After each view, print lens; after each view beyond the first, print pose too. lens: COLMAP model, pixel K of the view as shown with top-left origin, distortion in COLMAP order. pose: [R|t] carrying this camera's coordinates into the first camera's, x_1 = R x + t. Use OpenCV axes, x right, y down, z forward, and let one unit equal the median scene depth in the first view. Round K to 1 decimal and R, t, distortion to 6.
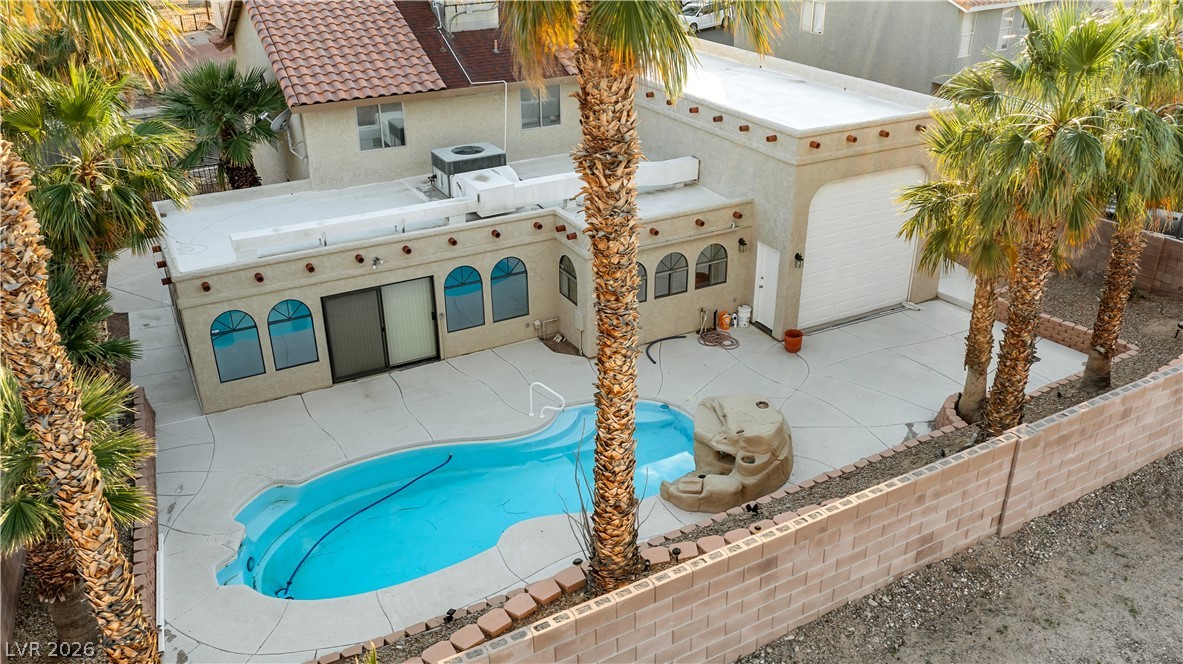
lens RADIAL K [[924.7, 0, 590.1], [0, 924.7, 332.2], [0, 0, 1]] dist [-0.017369, 0.011354]
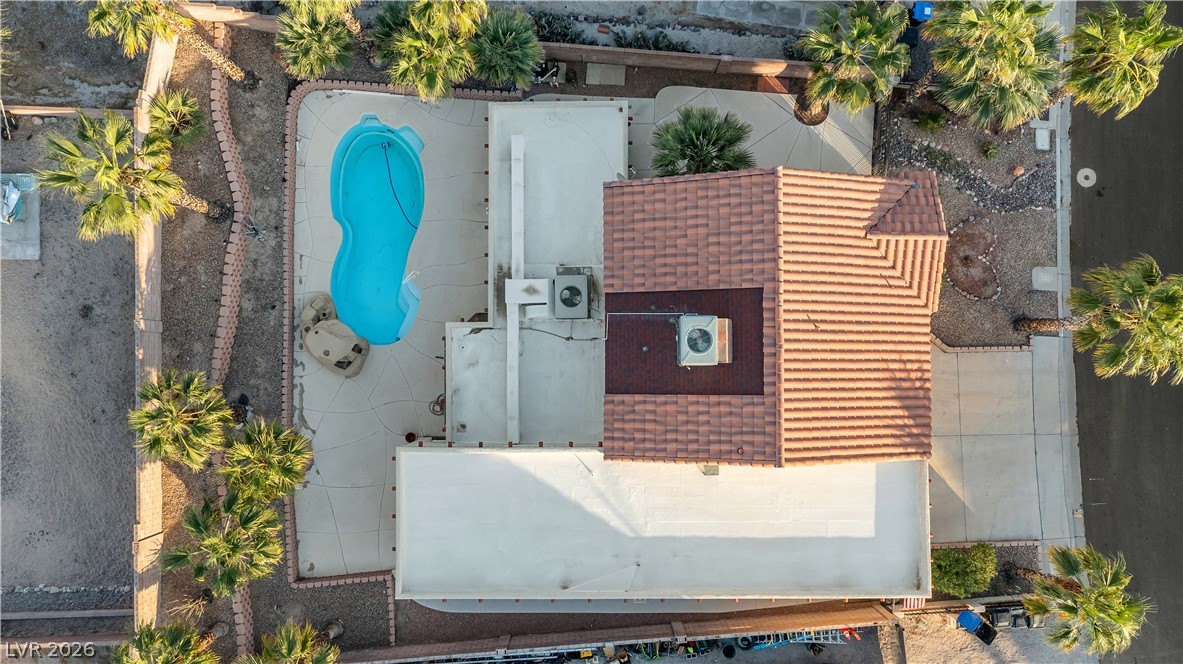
lens RADIAL K [[924.7, 0, 612.1], [0, 924.7, 330.5], [0, 0, 1]] dist [-0.017369, 0.011354]
pose [[-0.461021, 0.886980, -0.026951, -0.082241], [-0.393508, -0.177122, 0.902097, -1.692157], [0.795368, 0.426491, 0.430691, 0.490046]]
